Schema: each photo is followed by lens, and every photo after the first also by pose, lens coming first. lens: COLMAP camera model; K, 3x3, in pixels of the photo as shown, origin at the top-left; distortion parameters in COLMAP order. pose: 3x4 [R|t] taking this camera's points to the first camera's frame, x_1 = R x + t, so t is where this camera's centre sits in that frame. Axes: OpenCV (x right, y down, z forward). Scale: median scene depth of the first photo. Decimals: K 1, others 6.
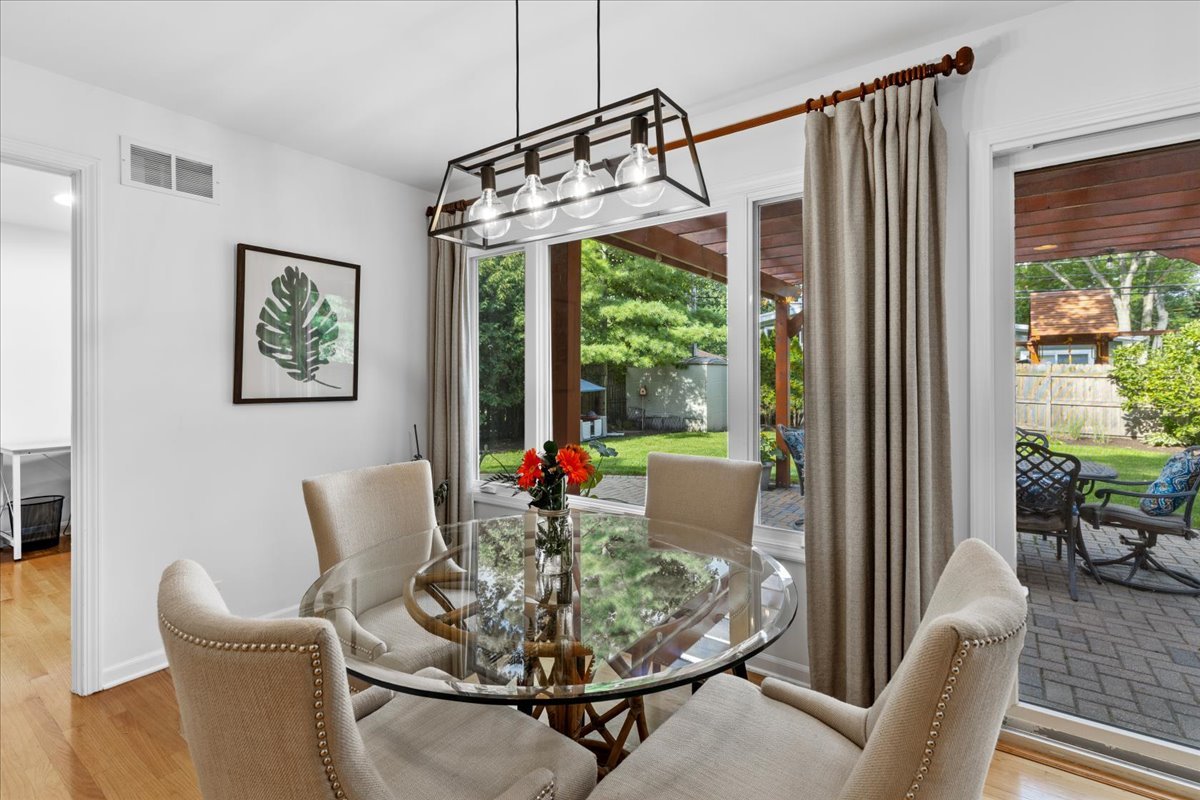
lens RADIAL K [[549.7, 0, 595.3], [0, 549.7, 376.3], [0, 0, 1]] dist [0.004693, -0.000165]
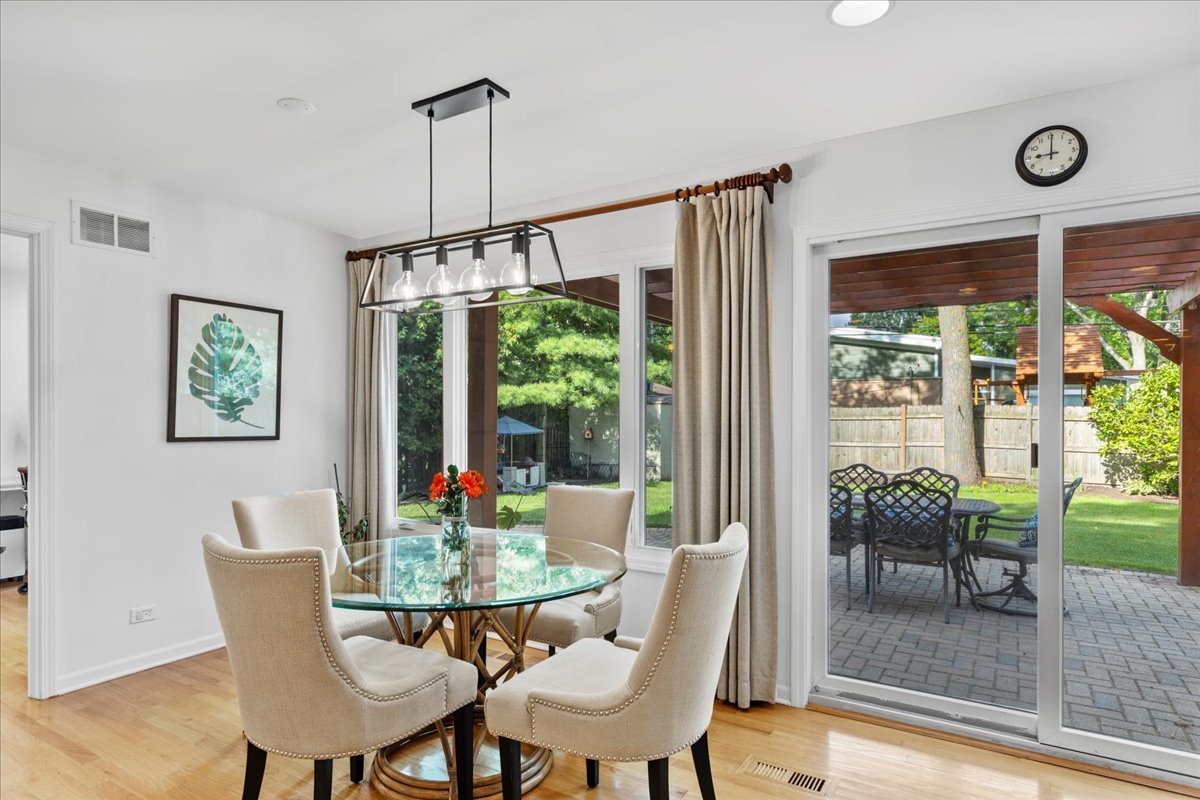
lens RADIAL K [[683.4, 0, 588.6], [0, 683.4, 421.3], [0, 0, 1]] dist [0.007861, 0.000454]
pose [[0.997729, 0.004107, 0.067233, 0.065795], [-0.004562, 0.999968, 0.006610, -0.002730], [-0.067203, -0.006901, 0.997715, -0.339407]]
